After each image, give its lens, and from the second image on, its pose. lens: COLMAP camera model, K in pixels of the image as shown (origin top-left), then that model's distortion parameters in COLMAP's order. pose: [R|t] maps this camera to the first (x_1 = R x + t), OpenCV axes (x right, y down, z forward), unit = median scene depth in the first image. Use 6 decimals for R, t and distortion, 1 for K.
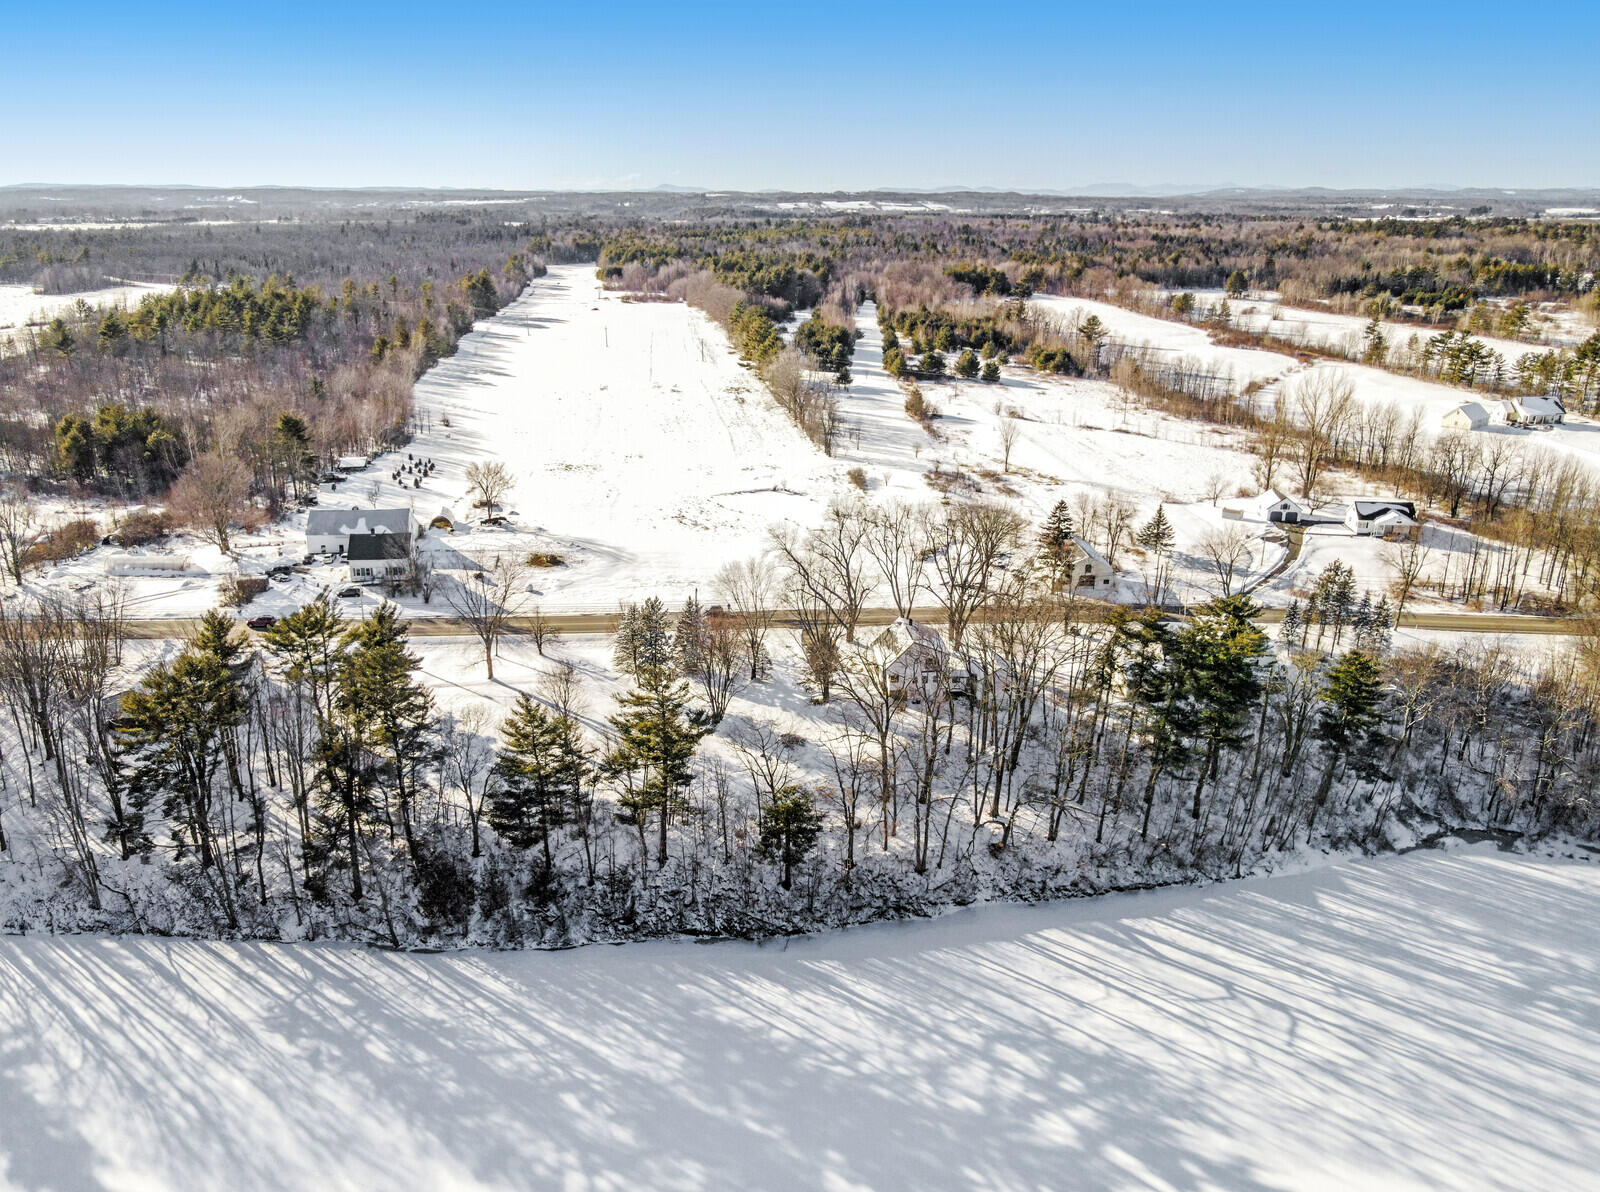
lens RADIAL K [[1146.9, 0, 800.0], [0, 1146.9, 596.0], [0, 0, 1]] dist [0.035853, -0.002330]
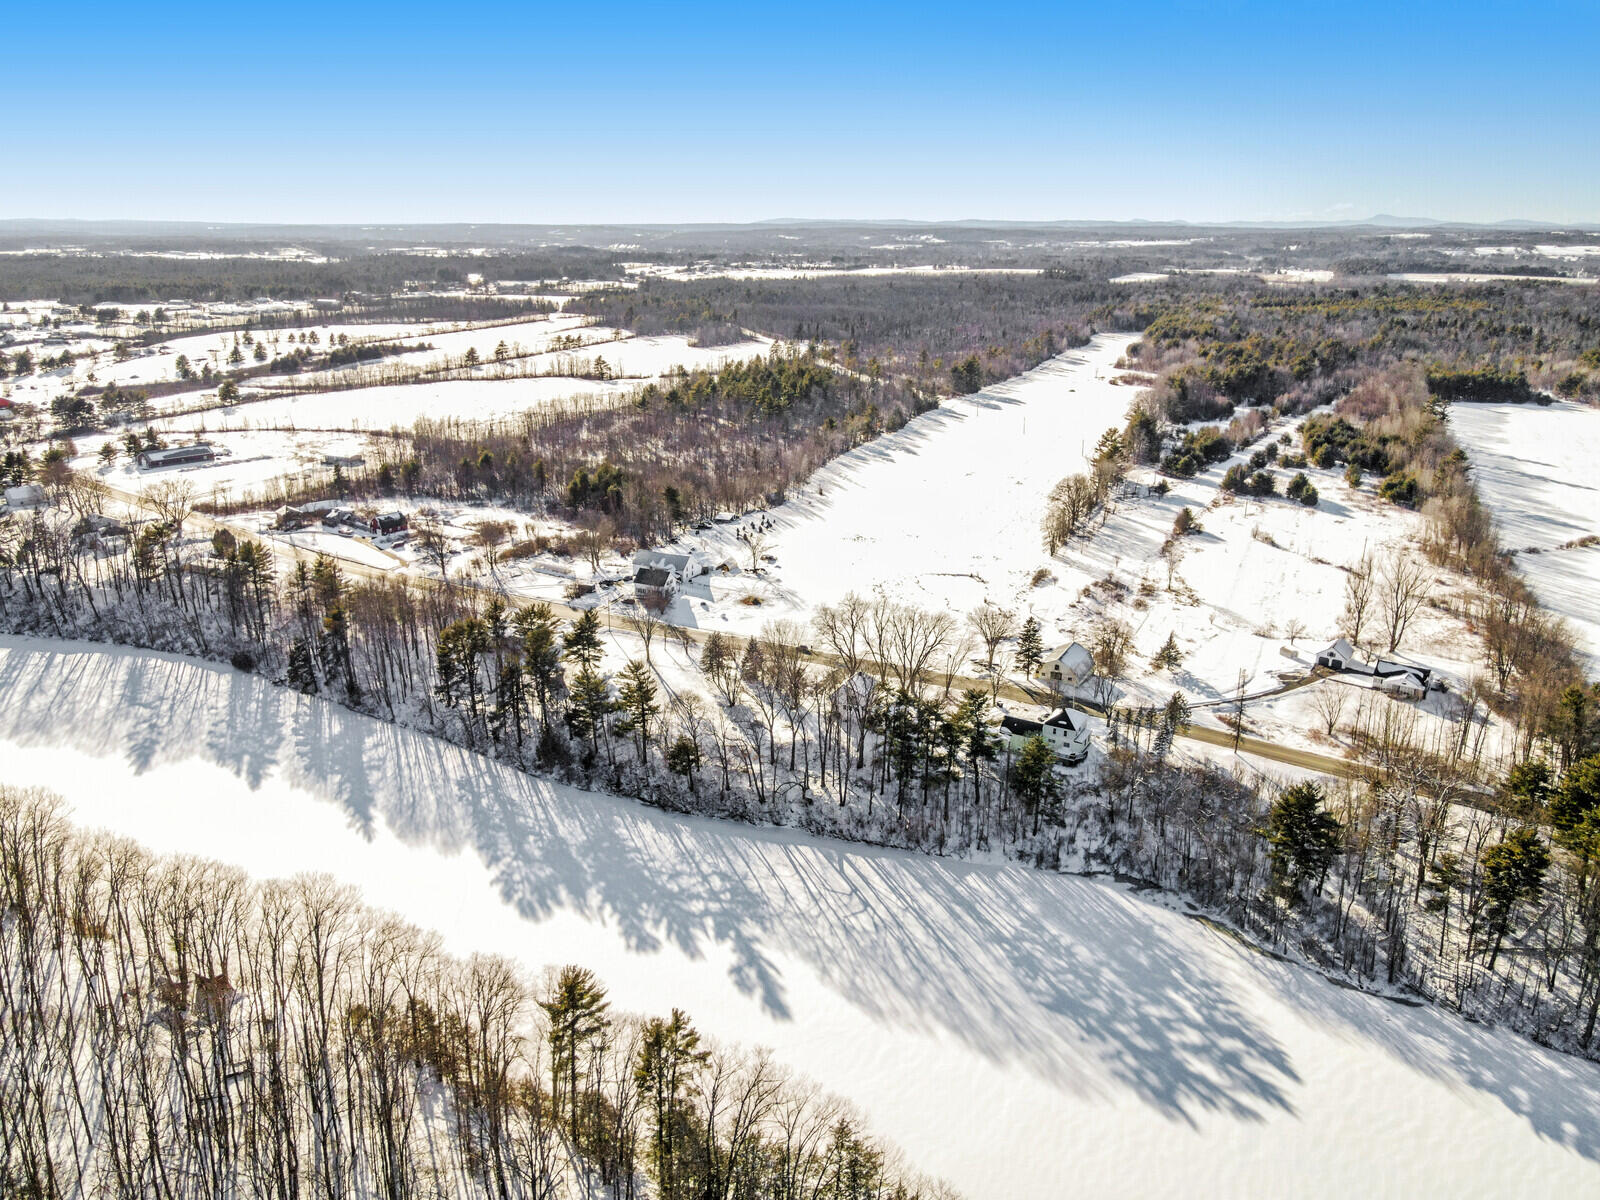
lens RADIAL K [[1165.1, 0, 810.3], [0, 1165.1, 597.6], [0, 0, 1]] dist [0.006240, 0.007123]
pose [[0.866329, 0.155320, -0.474711, 1.029072], [-0.171152, 0.985194, 0.009998, -0.110403], [0.469235, 0.072587, 0.880085, -0.619187]]
